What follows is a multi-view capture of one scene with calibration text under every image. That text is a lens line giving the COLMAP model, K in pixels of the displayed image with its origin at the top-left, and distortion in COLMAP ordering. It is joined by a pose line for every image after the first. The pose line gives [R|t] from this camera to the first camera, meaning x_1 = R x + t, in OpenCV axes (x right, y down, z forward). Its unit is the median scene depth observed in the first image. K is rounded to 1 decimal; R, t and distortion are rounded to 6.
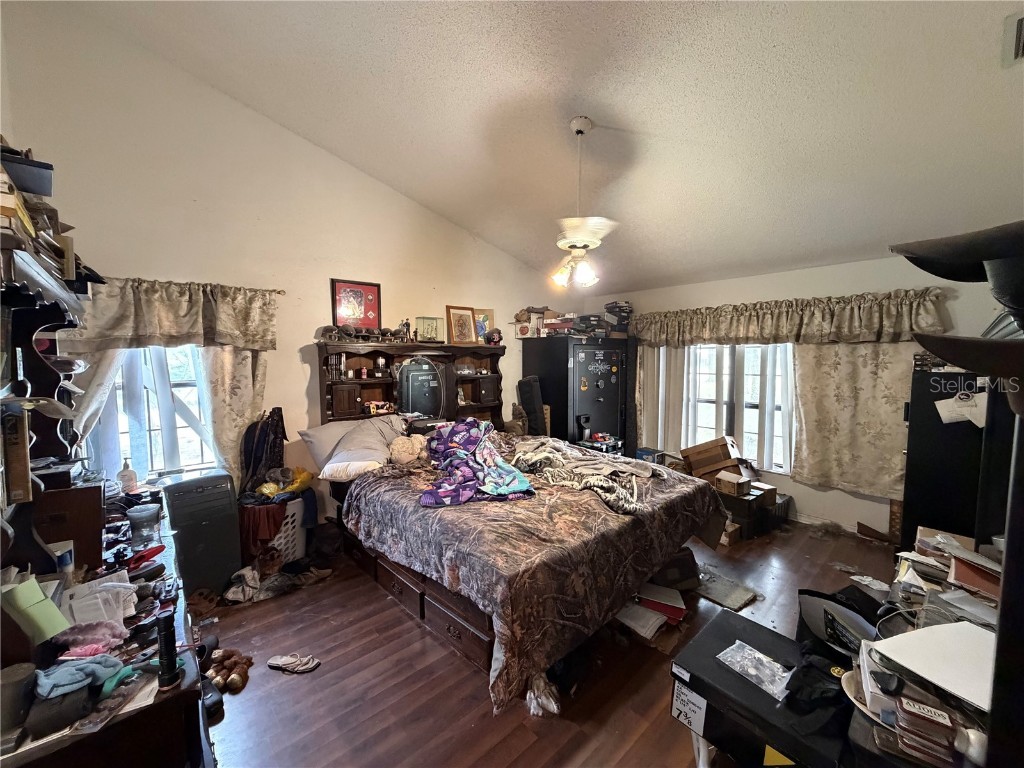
lens RADIAL K [[409.6, 0, 509.5], [0, 409.6, 385.9], [0, 0, 1]] dist [0.000524, -0.000230]
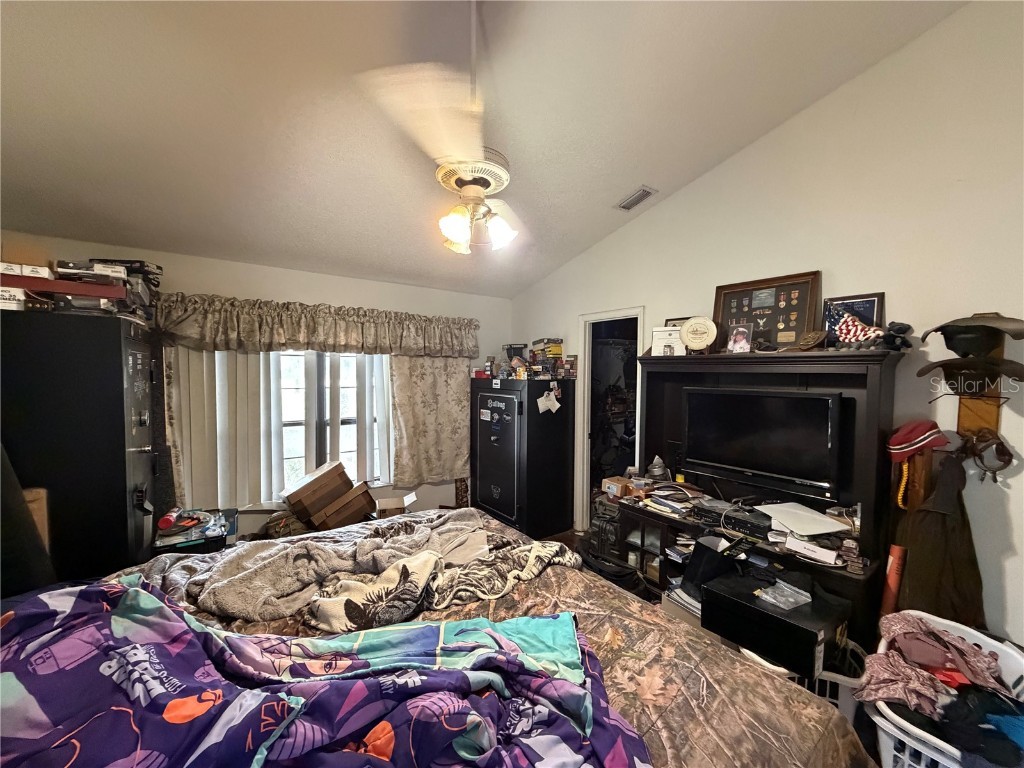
lens RADIAL K [[409.6, 0, 508.4], [0, 409.6, 383.4], [0, 0, 1]] dist [0.000524, -0.000230]
pose [[0.098312, -0.031881, 0.994645, -0.295993], [0.058117, 0.997965, 0.026244, -0.042555], [-0.993457, 0.055225, 0.099965, 0.620128]]
